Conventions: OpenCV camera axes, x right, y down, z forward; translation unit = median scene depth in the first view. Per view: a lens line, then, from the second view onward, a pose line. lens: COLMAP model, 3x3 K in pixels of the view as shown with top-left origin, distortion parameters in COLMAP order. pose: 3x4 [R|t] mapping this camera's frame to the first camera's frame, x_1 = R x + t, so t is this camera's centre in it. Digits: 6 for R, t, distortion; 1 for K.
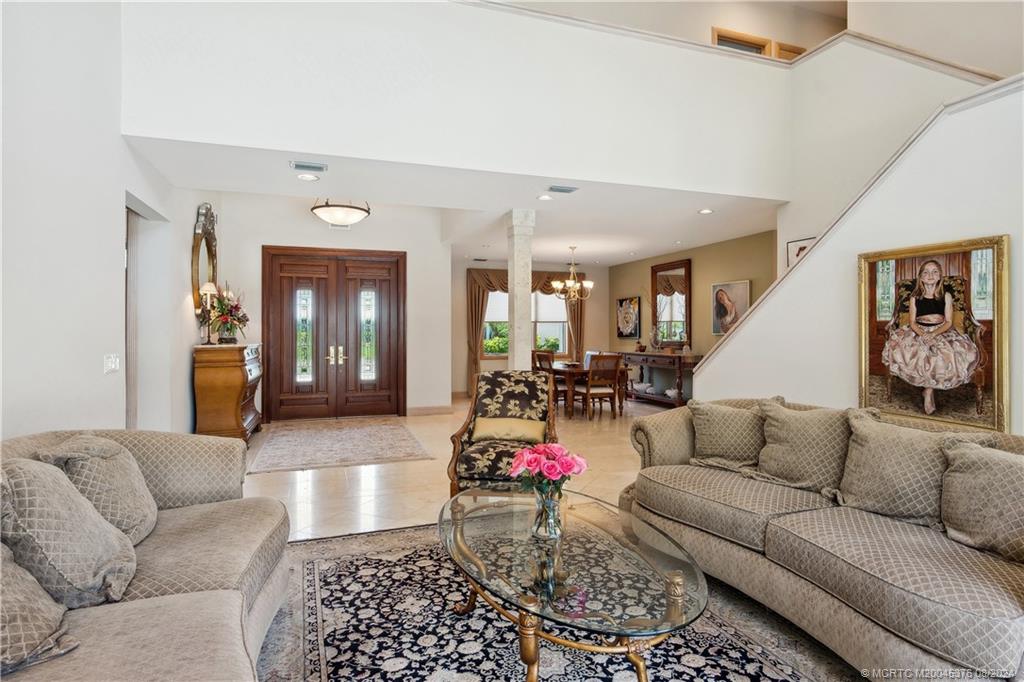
lens RADIAL K [[548.2, 0, 515.4], [0, 548.2, 333.3], [0, 0, 1]] dist [-0.004969, -0.001211]
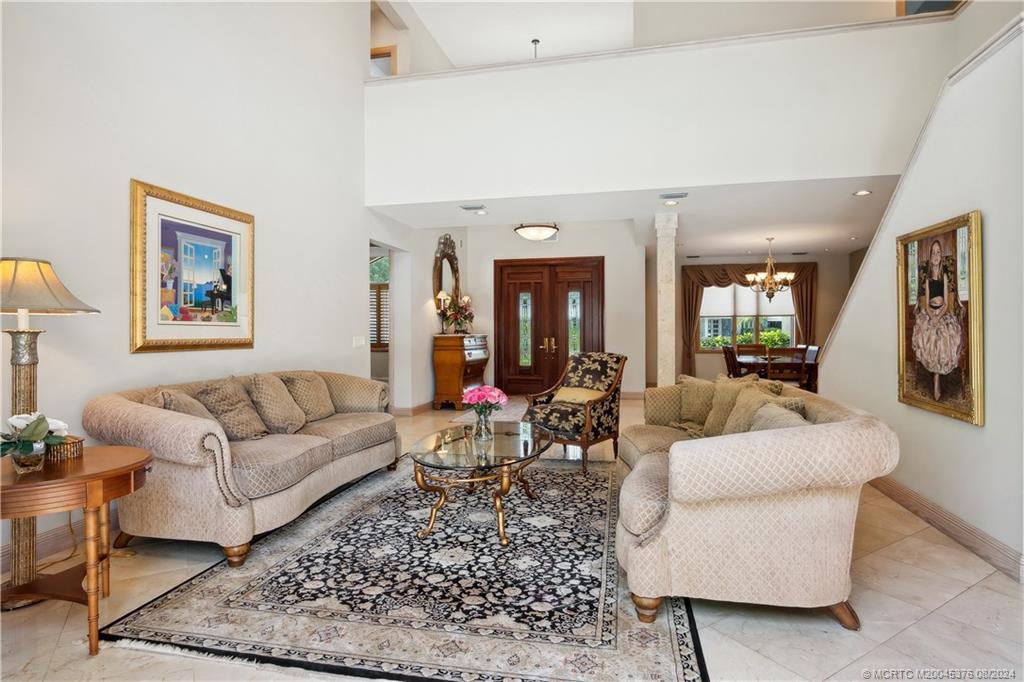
lens RADIAL K [[559.3, 0, 505.0], [0, 559.3, 336.3], [0, 0, 1]] dist [-0.005640, -0.000411]
pose [[0.837291, 0.003913, -0.546743, 0.648277], [-0.000565, 0.999980, 0.006291, 0.028830], [0.546757, -0.004958, 0.837277, -0.232277]]
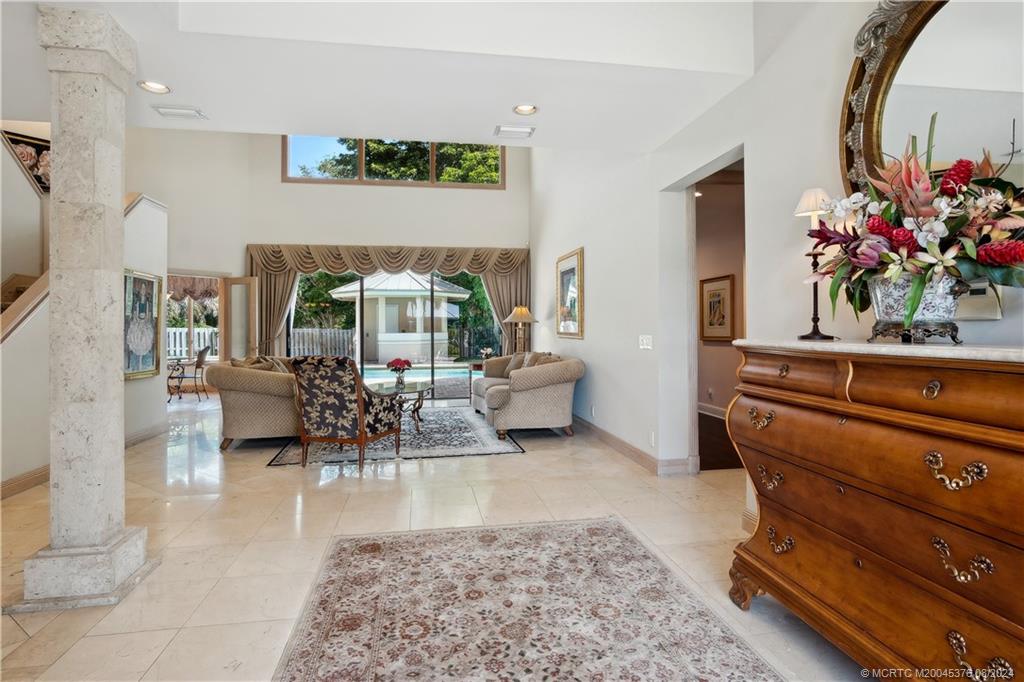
lens RADIAL K [[538.6, 0, 512.1], [0, 538.6, 354.0], [0, 0, 1]] dist [-0.003968, -0.000454]
pose [[-0.985366, -0.000322, 0.170454, -0.679718], [0.008724, 0.998592, 0.052317, 0.017253], [-0.170231, 0.053038, -0.983976, 2.447883]]
